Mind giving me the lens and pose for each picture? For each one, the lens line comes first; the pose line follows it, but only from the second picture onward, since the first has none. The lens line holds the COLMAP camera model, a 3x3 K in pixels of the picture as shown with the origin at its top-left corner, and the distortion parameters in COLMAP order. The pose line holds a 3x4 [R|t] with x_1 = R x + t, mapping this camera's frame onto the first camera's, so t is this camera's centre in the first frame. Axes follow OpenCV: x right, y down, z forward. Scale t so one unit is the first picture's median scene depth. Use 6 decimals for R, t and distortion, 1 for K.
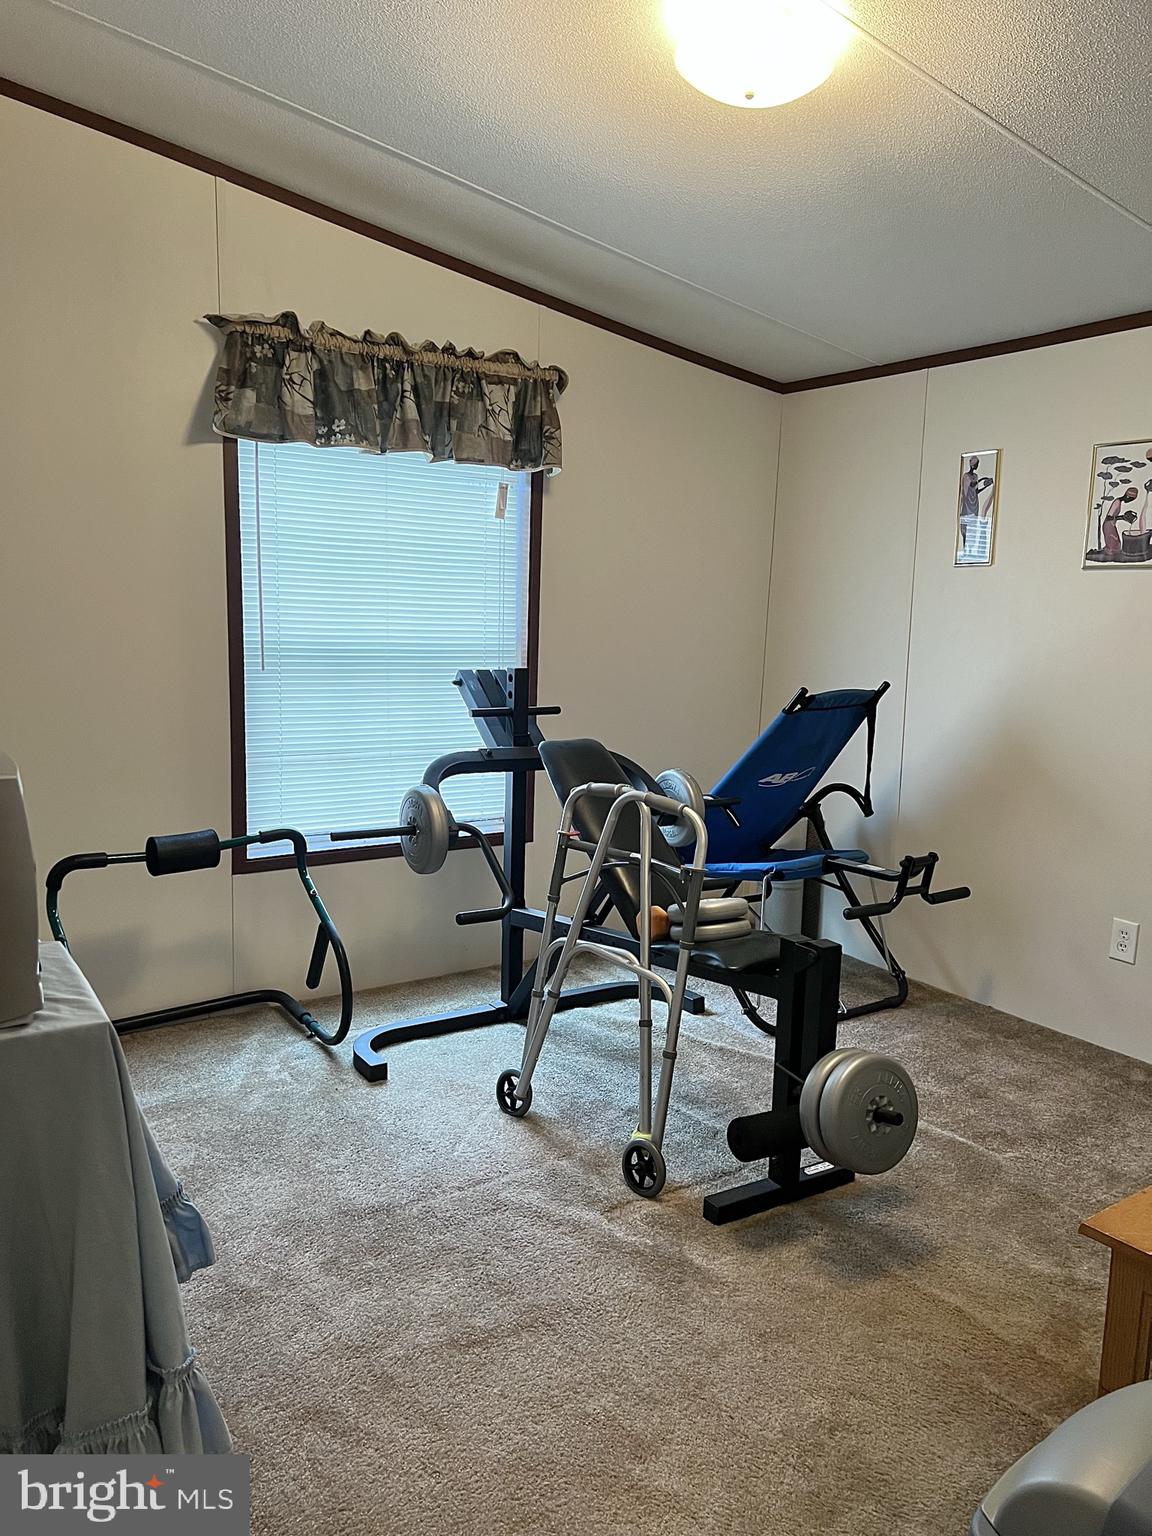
lens RADIAL K [[1149.7, 0, 580.8], [0, 1149.7, 774.8], [0, 0, 1]] dist [0.119646, -0.274988]
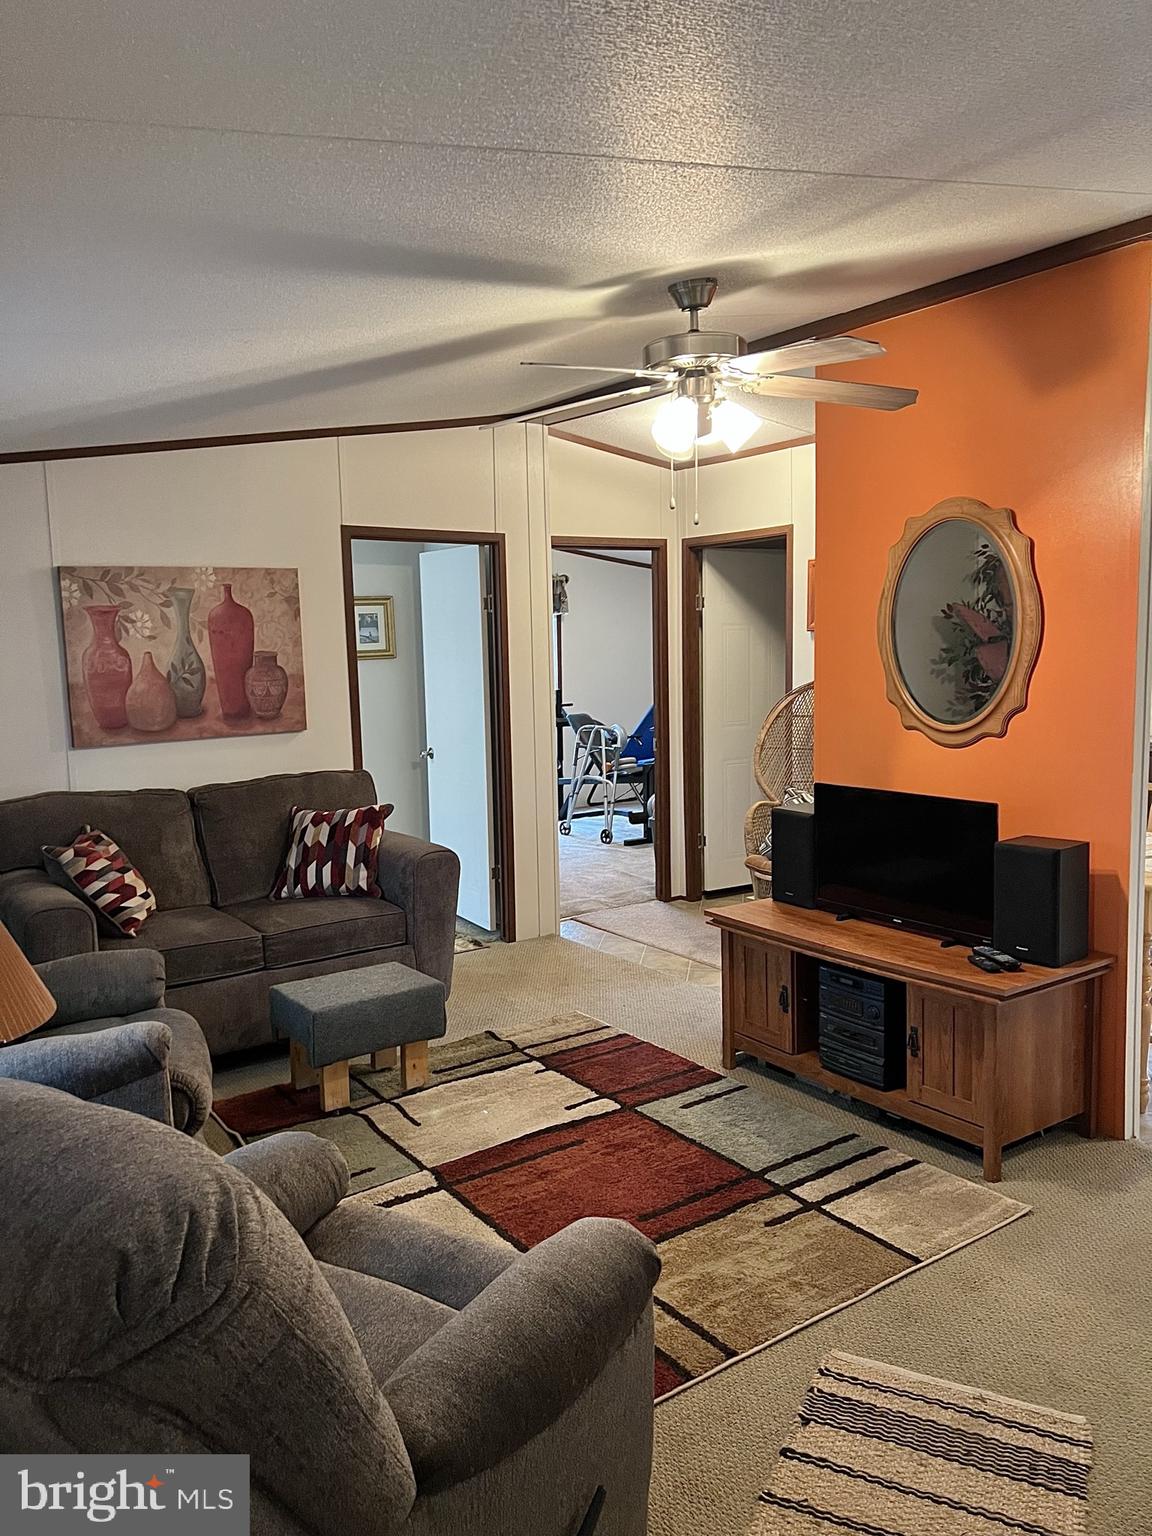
lens RADIAL K [[1155.7, 0, 576.0], [0, 1155.7, 768.0], [0, 0, 1]] dist [0.006825, 0.003233]
pose [[0.998760, -0.049776, -0.000742, -0.019478], [0.049768, 0.998719, -0.009178, 0.148334], [0.001198, 0.009129, 0.999958, -2.122513]]
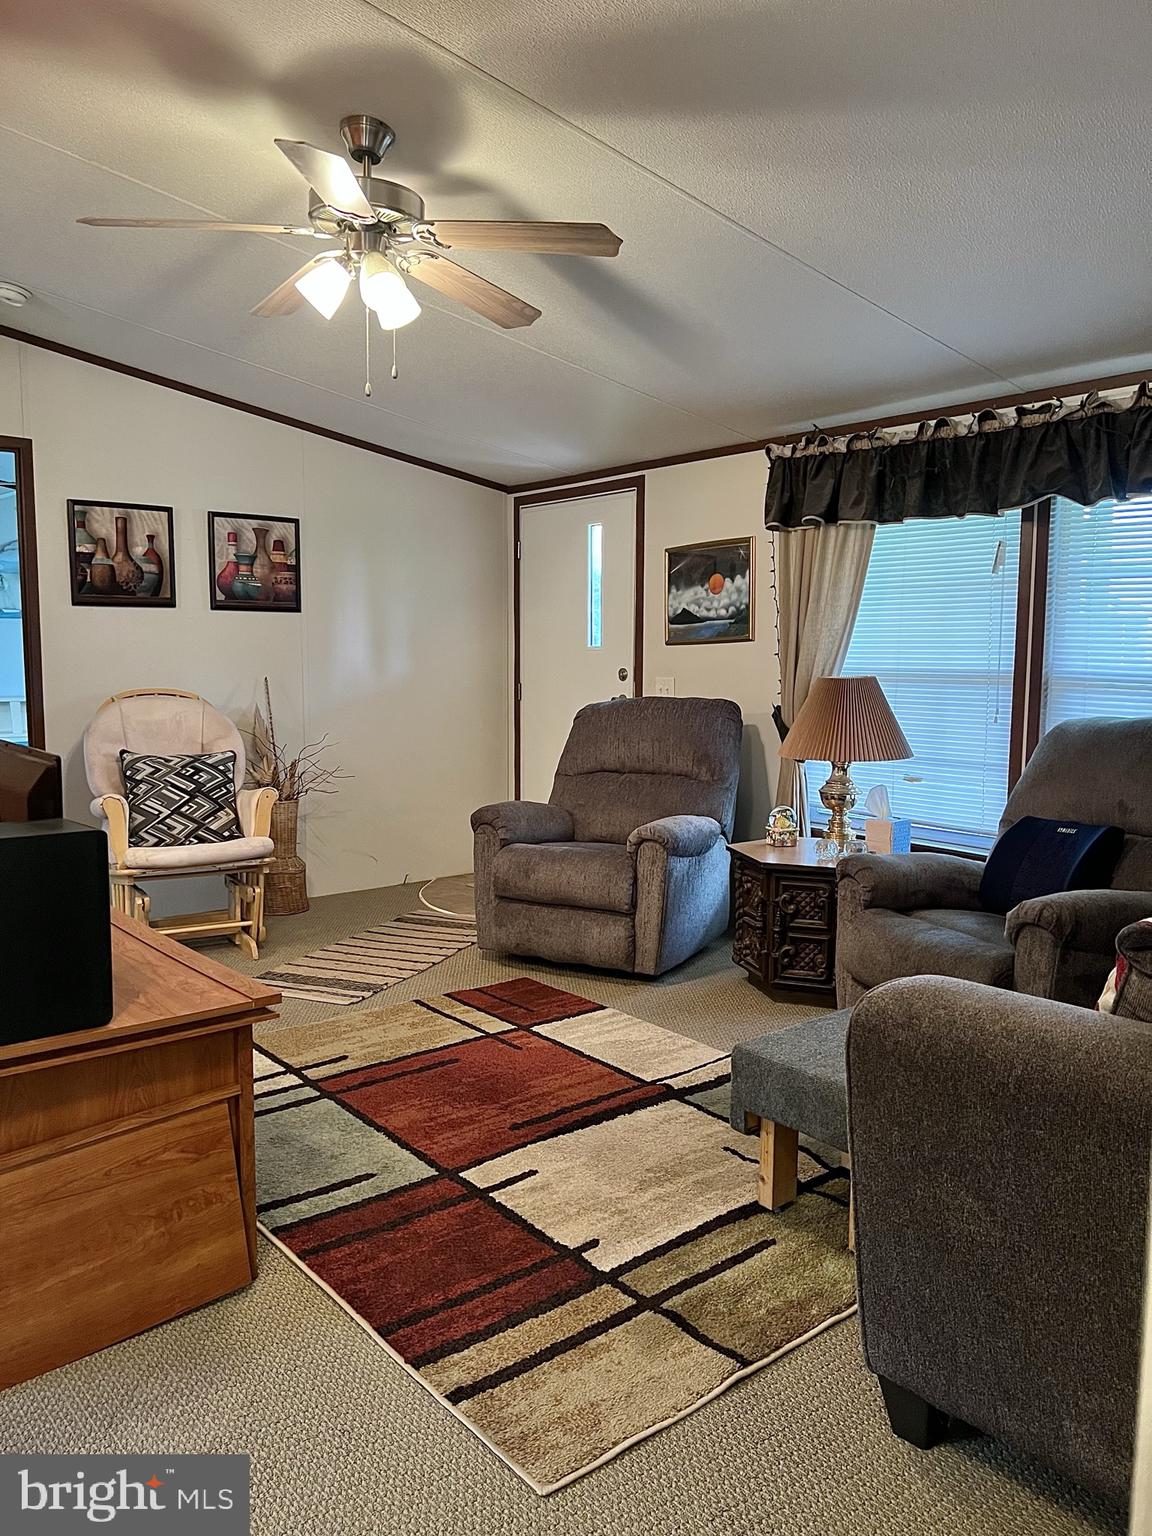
lens RADIAL K [[1149.7, 0, 580.8], [0, 1149.7, 774.8], [0, 0, 1]] dist [0.119646, -0.274988]
pose [[-0.995618, -0.019036, -0.091551, 0.062826], [-0.039916, 0.971893, 0.232013, -0.369511], [0.084561, 0.234651, -0.968395, 4.950850]]
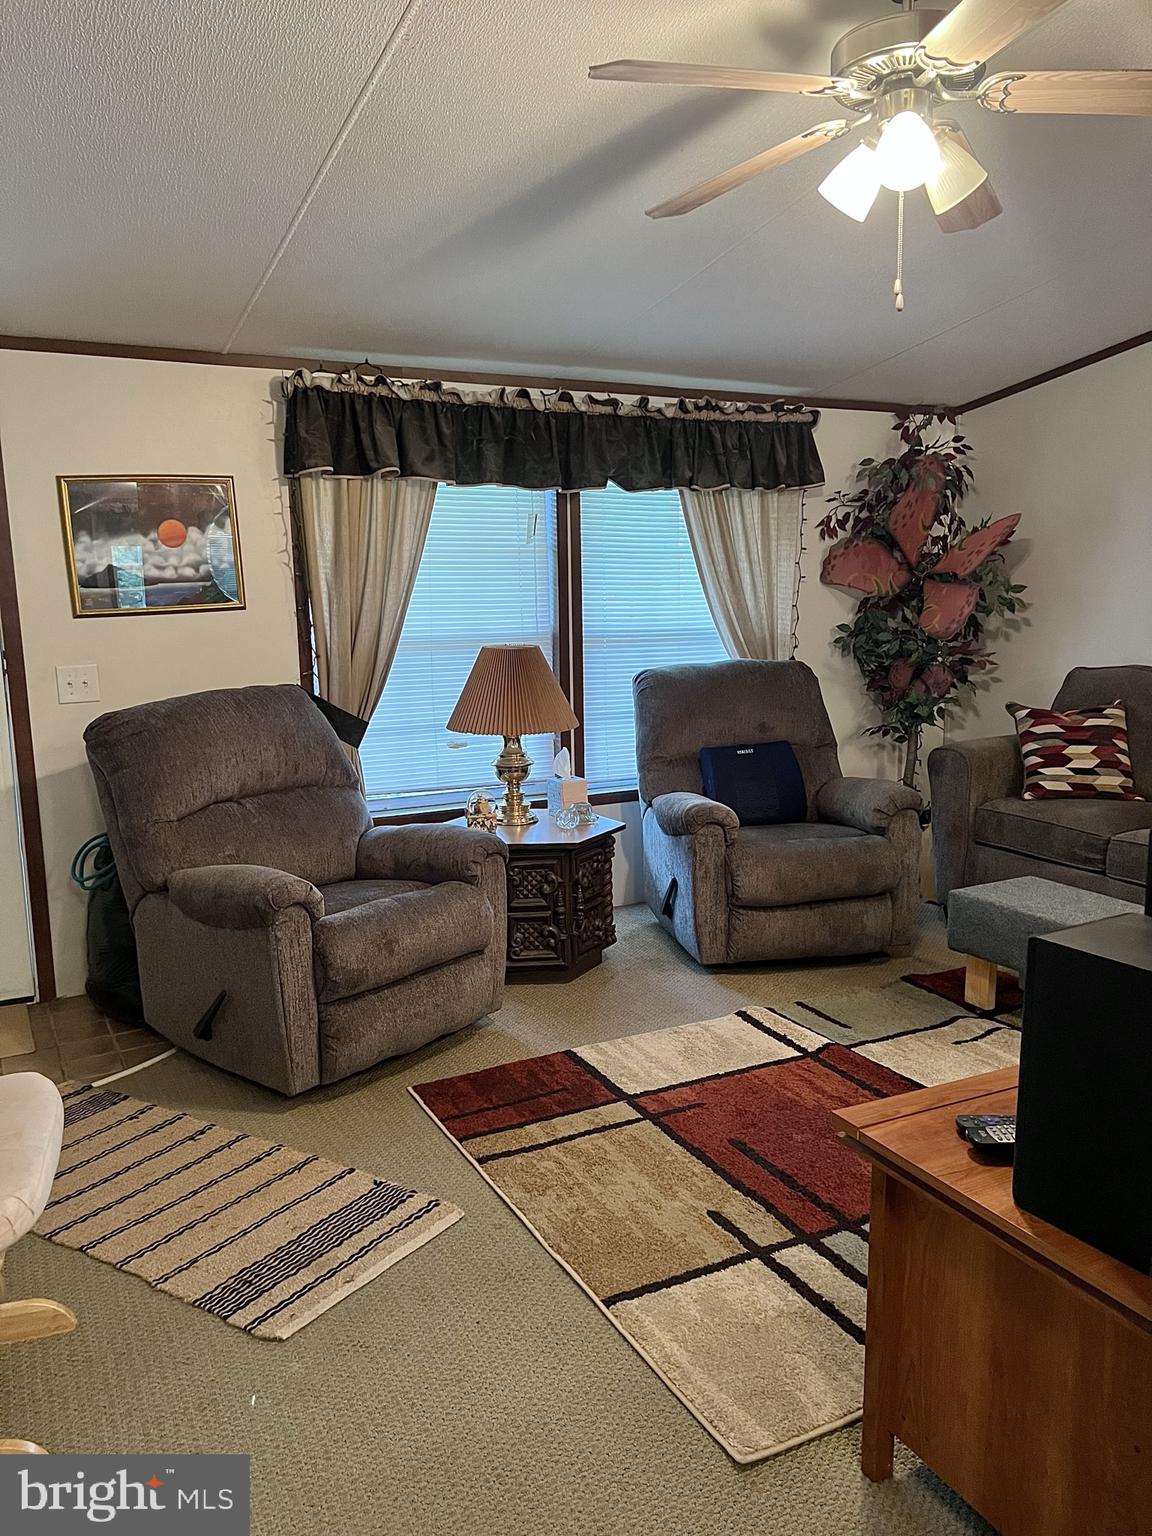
lens RADIAL K [[1149.7, 0, 580.8], [0, 1149.7, 774.8], [0, 0, 1]] dist [0.119646, -0.274988]
pose [[-0.116794, 0.140441, -0.983176, 3.129084], [-0.116694, 0.981153, 0.154014, 0.062355], [0.986277, 0.132719, -0.098204, 1.138541]]
